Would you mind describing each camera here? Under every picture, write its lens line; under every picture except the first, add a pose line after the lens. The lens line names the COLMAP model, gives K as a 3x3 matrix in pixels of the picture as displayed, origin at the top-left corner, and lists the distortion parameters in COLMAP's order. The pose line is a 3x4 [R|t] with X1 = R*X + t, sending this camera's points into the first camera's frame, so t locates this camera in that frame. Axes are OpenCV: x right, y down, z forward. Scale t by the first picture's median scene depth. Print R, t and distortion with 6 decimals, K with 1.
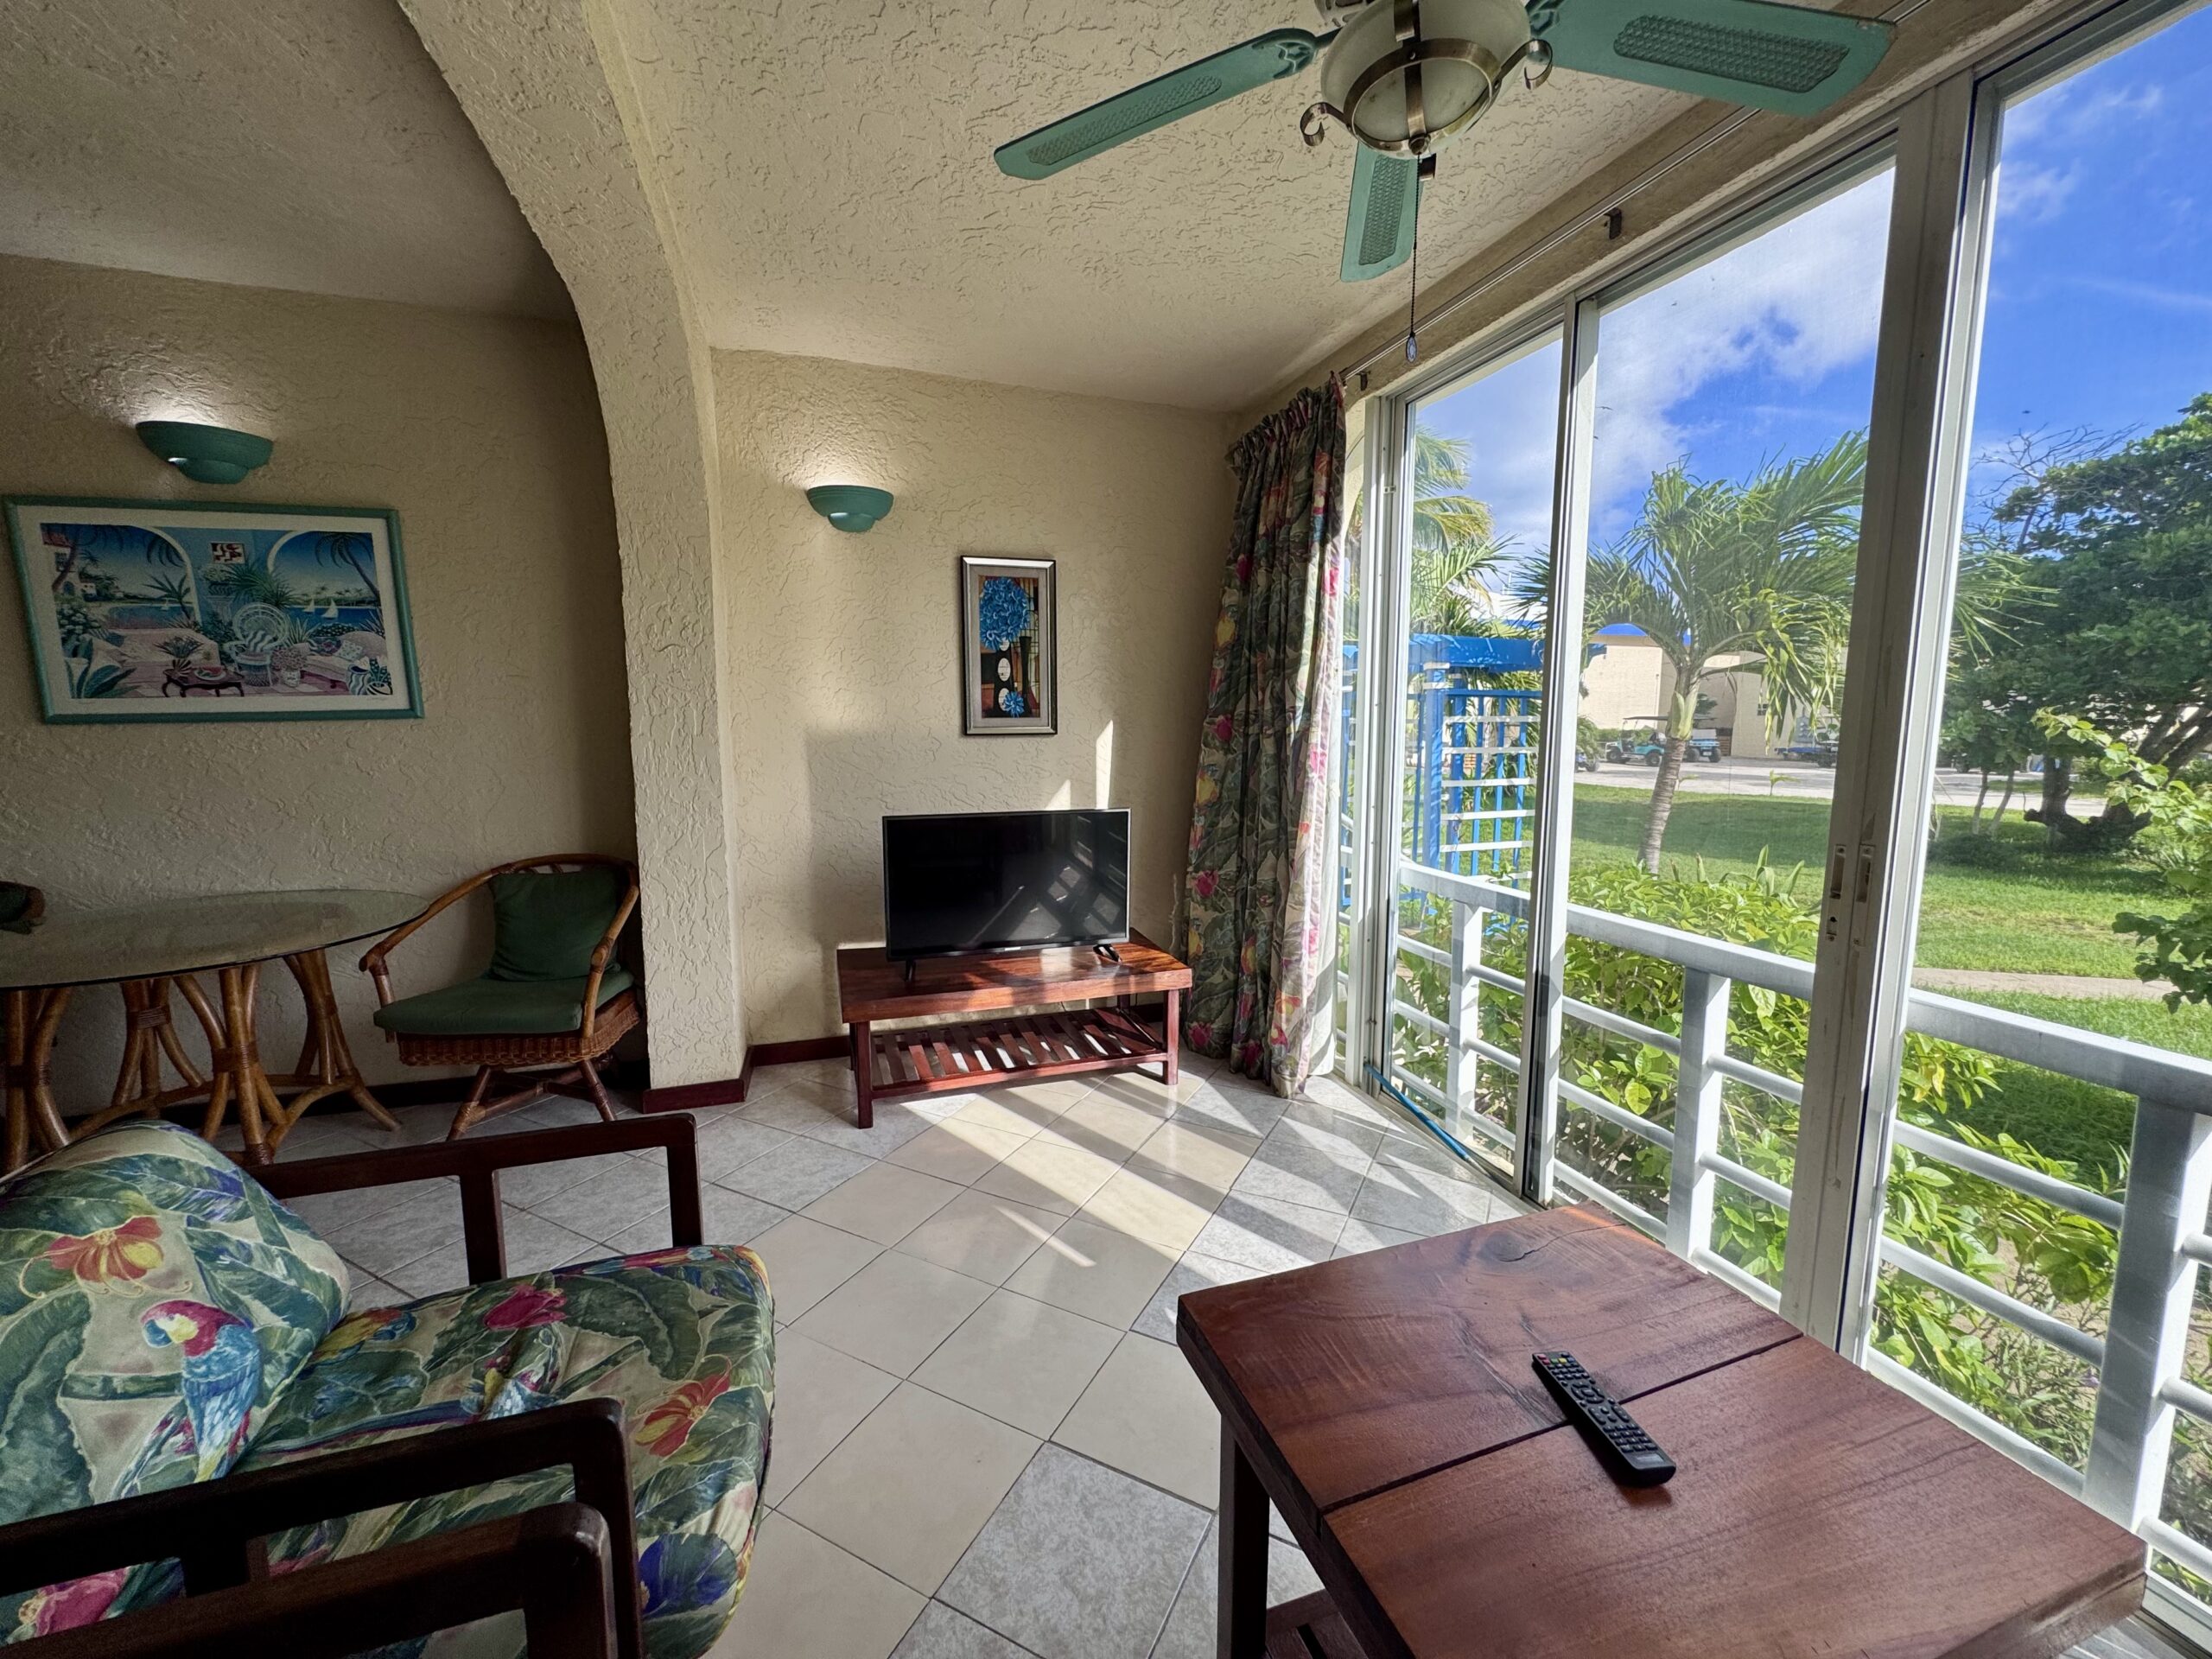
lens RADIAL K [[887.9, 0, 1103.8], [0, 887.9, 829.3], [0, 0, 1]] dist [-0.004042, -0.000321]
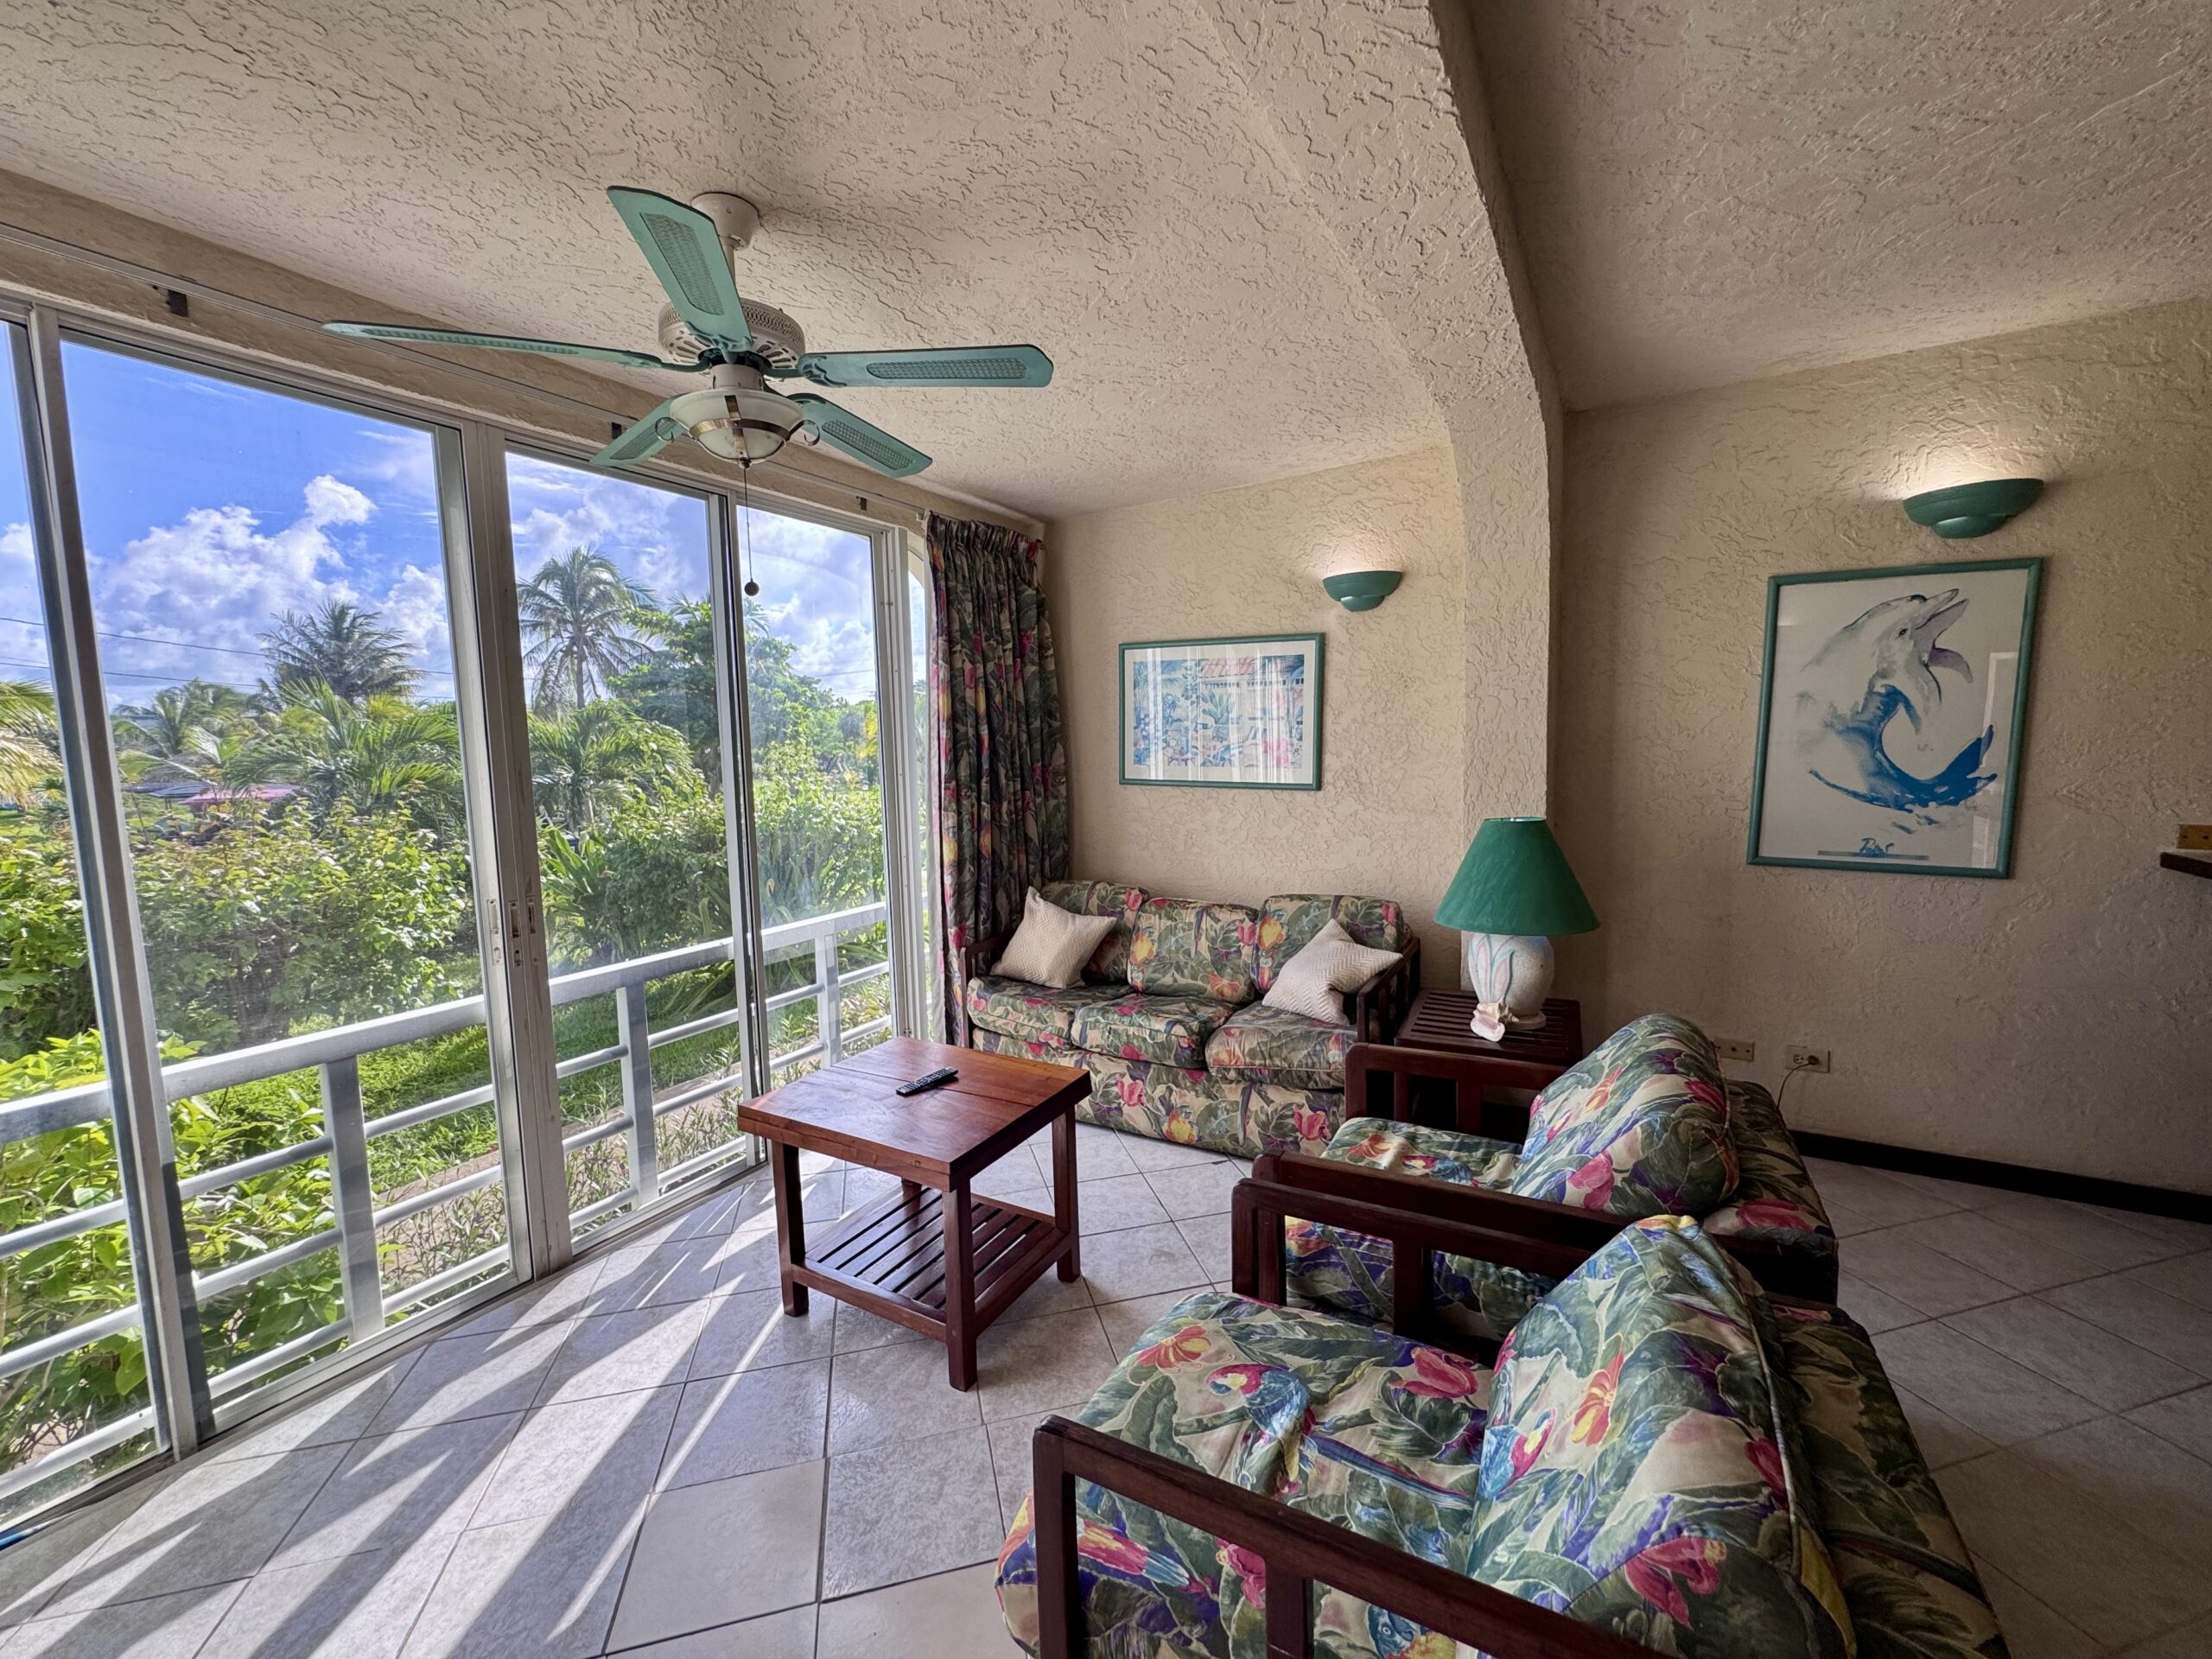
lens RADIAL K [[888.6, 0, 1104.8], [0, 888.6, 828.9], [0, 0, 1]] dist [-0.005324, 0.001299]
pose [[-0.668365, -0.052168, 0.742002, -0.535649], [0.118003, 0.977469, 0.175015, -0.140892], [-0.734413, 0.204532, -0.647150, 0.705068]]
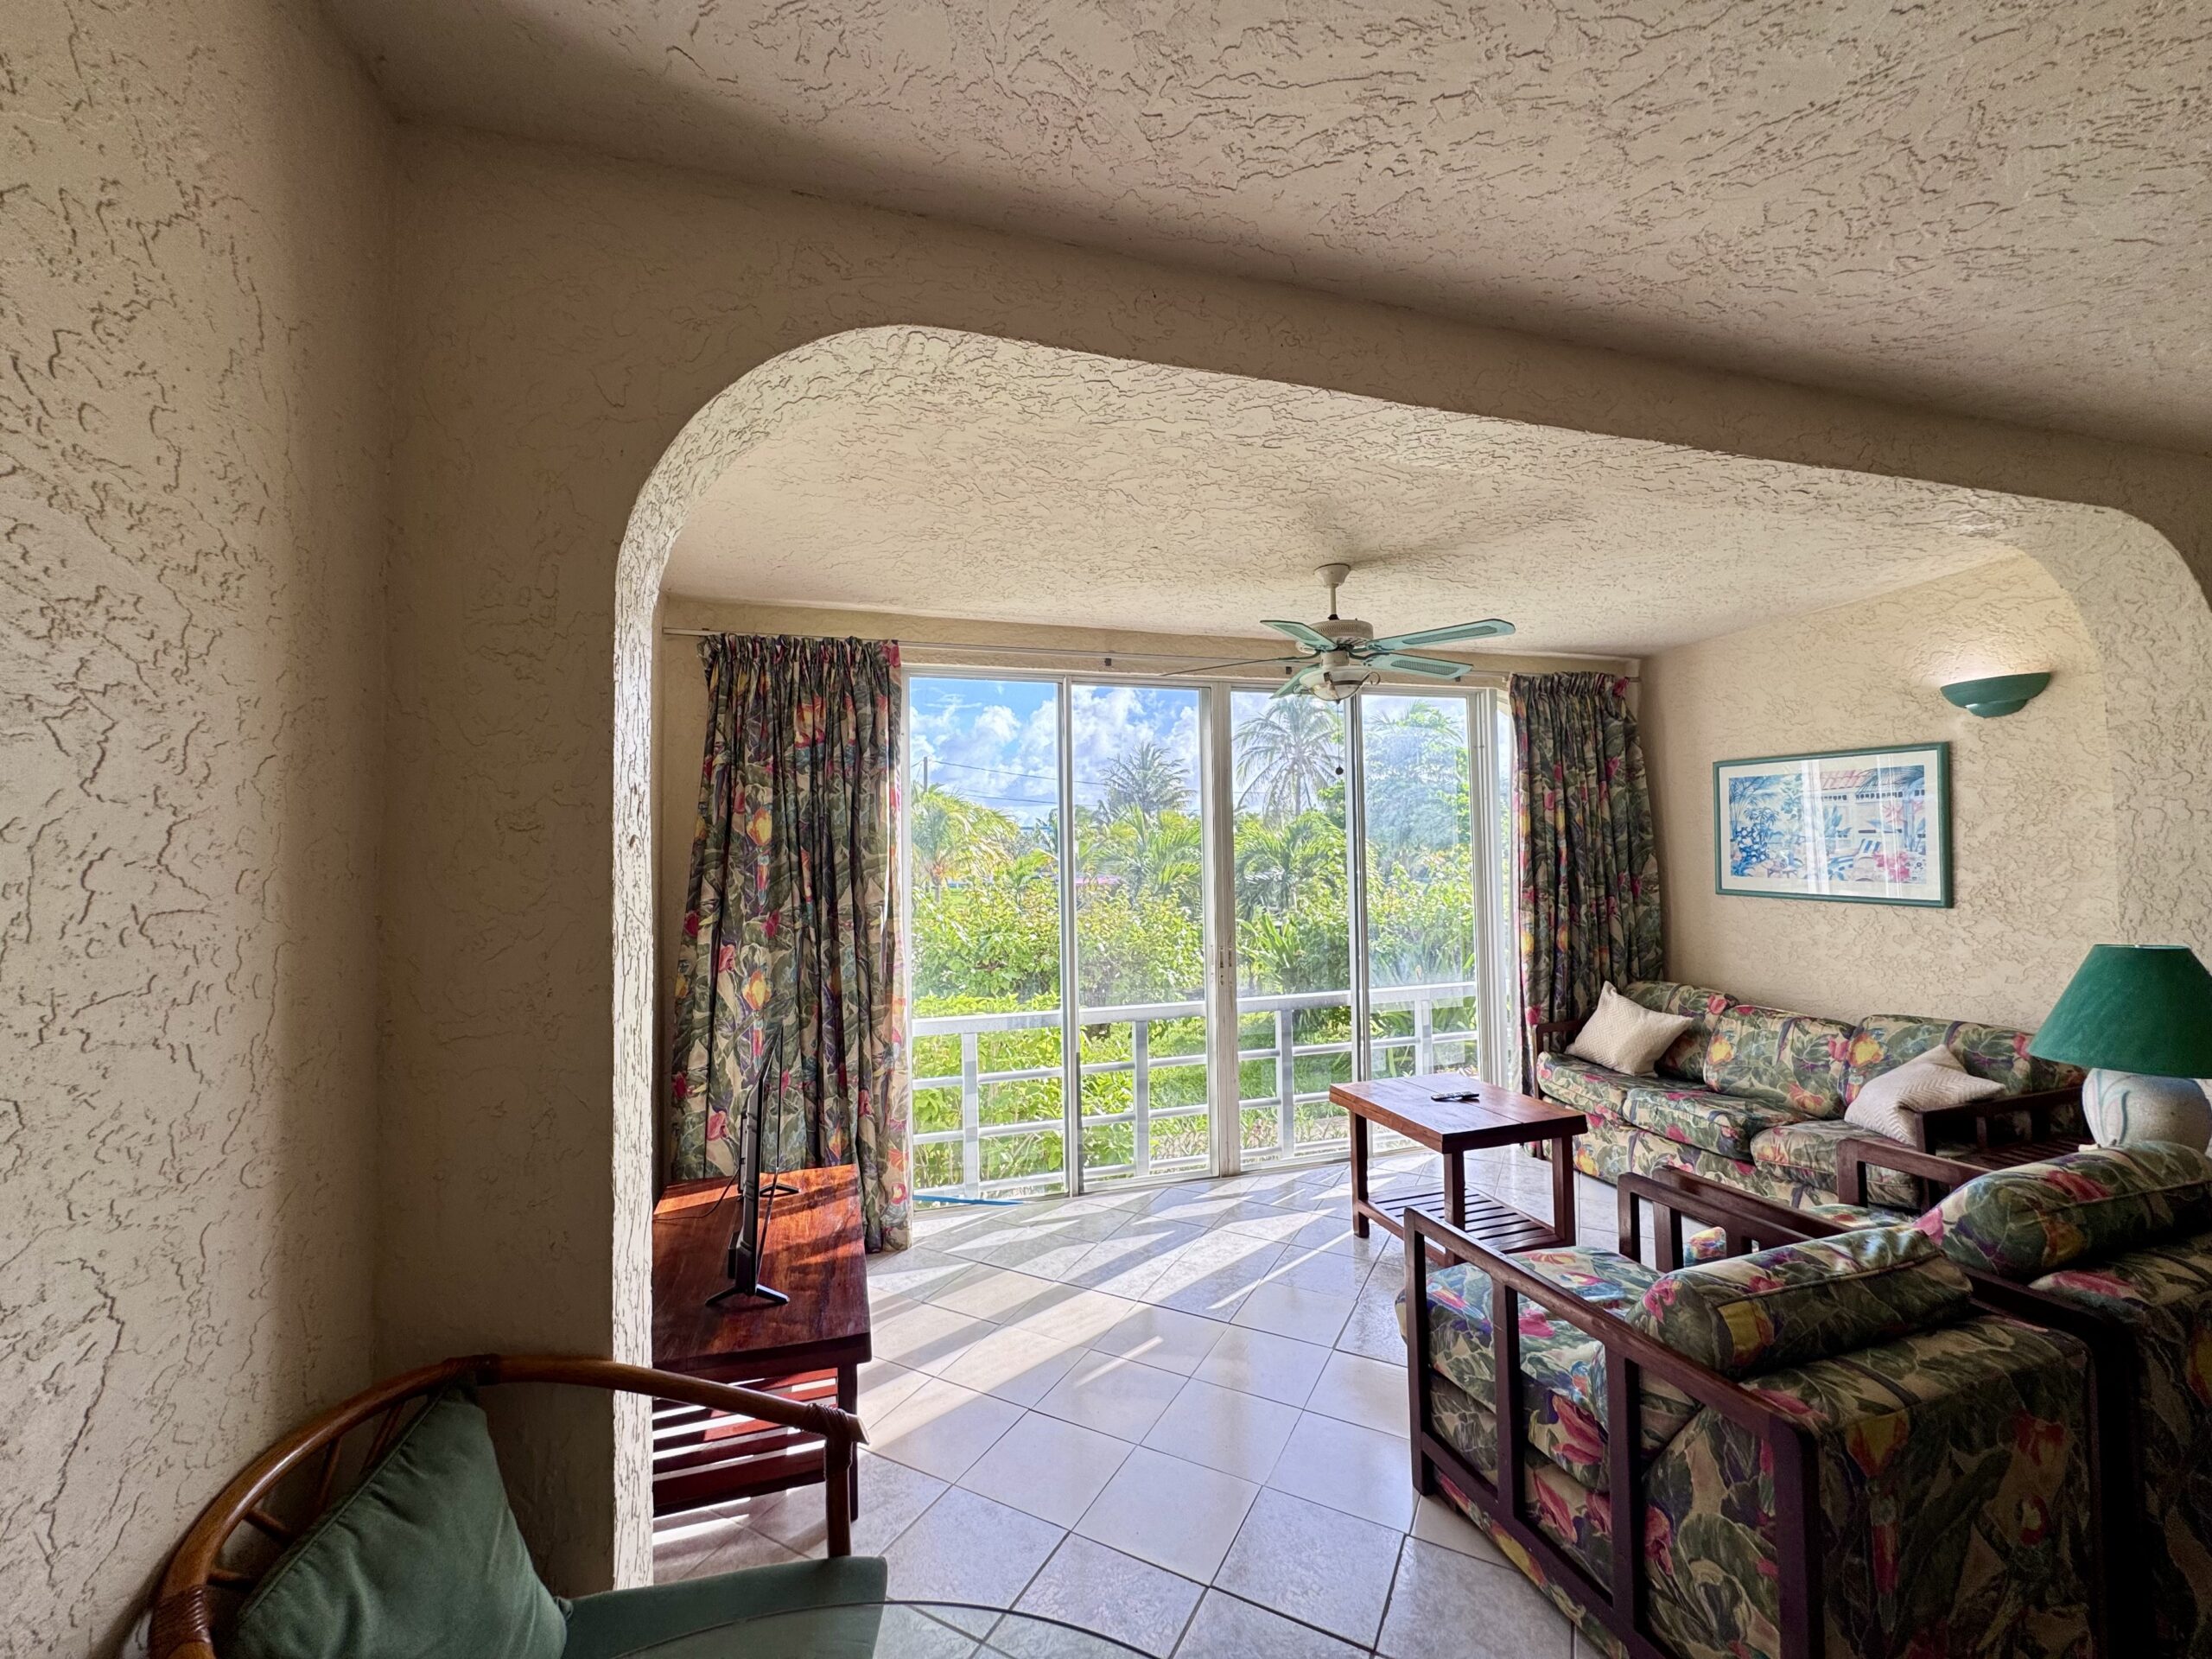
lens RADIAL K [[885.4, 0, 1104.7], [0, 885.4, 829.5], [0, 0, 1]] dist [-0.003856, 0.000336]
pose [[0.017886, 0.036533, 0.999172, -1.018541], [0.141965, 0.989115, -0.038707, -0.154722], [-0.989710, 0.142539, 0.012505, 0.732316]]
